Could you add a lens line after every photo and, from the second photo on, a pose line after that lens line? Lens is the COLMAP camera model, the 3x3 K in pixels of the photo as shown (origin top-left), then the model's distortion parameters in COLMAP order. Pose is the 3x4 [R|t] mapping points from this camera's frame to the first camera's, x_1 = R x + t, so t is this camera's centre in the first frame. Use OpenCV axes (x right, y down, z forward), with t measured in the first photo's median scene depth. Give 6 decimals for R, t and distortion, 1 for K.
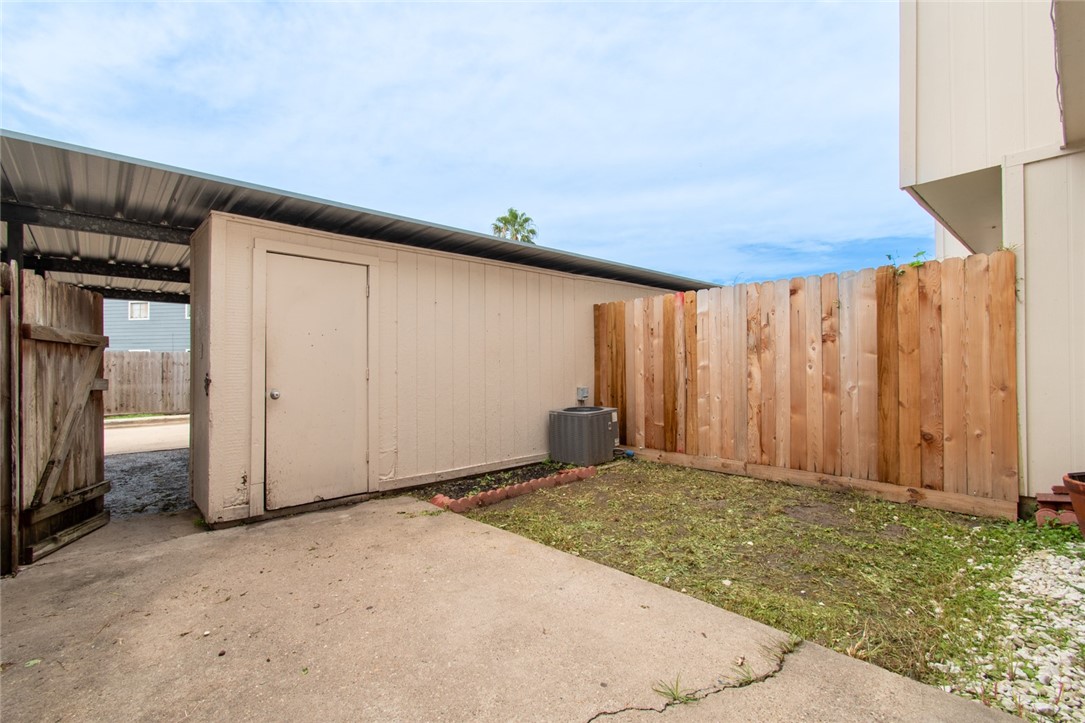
lens RADIAL K [[484.5, 0, 539.9], [0, 484.5, 364.0], [0, 0, 1]] dist [0.003024, -0.000187]
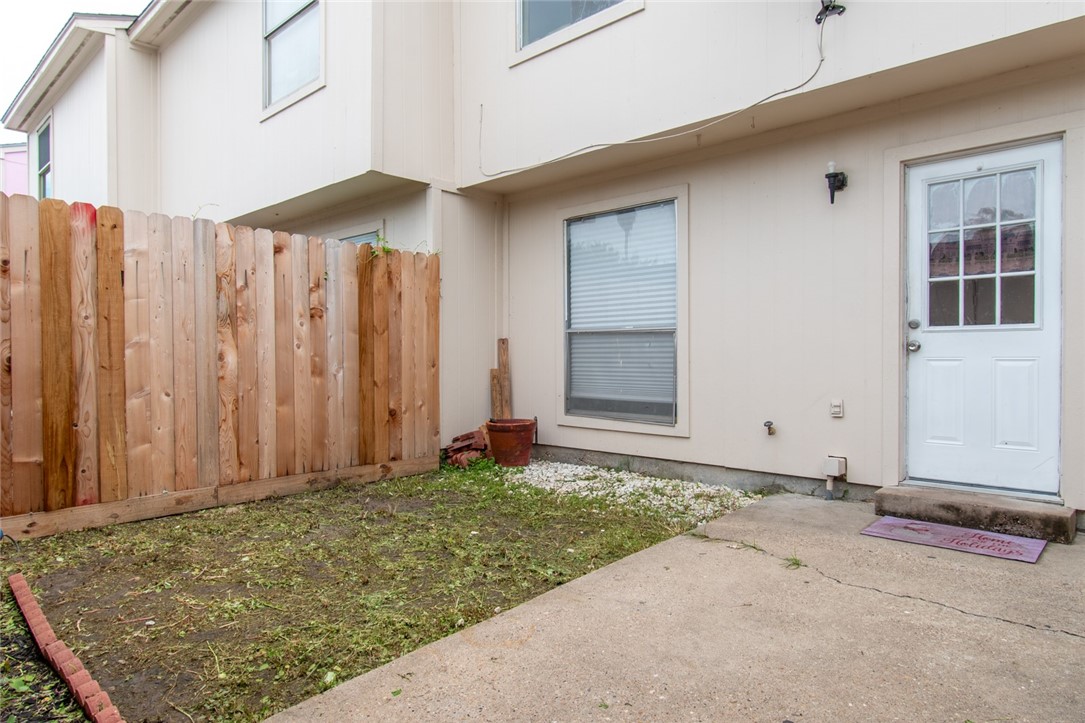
lens RADIAL K [[642.0, 0, 540.8], [0, 642.0, 361.5], [0, 0, 1]] dist [-0.004700, 0.000200]
pose [[-0.088325, -0.001112, 0.996091, -0.564156], [-0.001842, 0.999998, 0.000953, 0.030384], [-0.996090, -0.001750, -0.088327, 0.700813]]
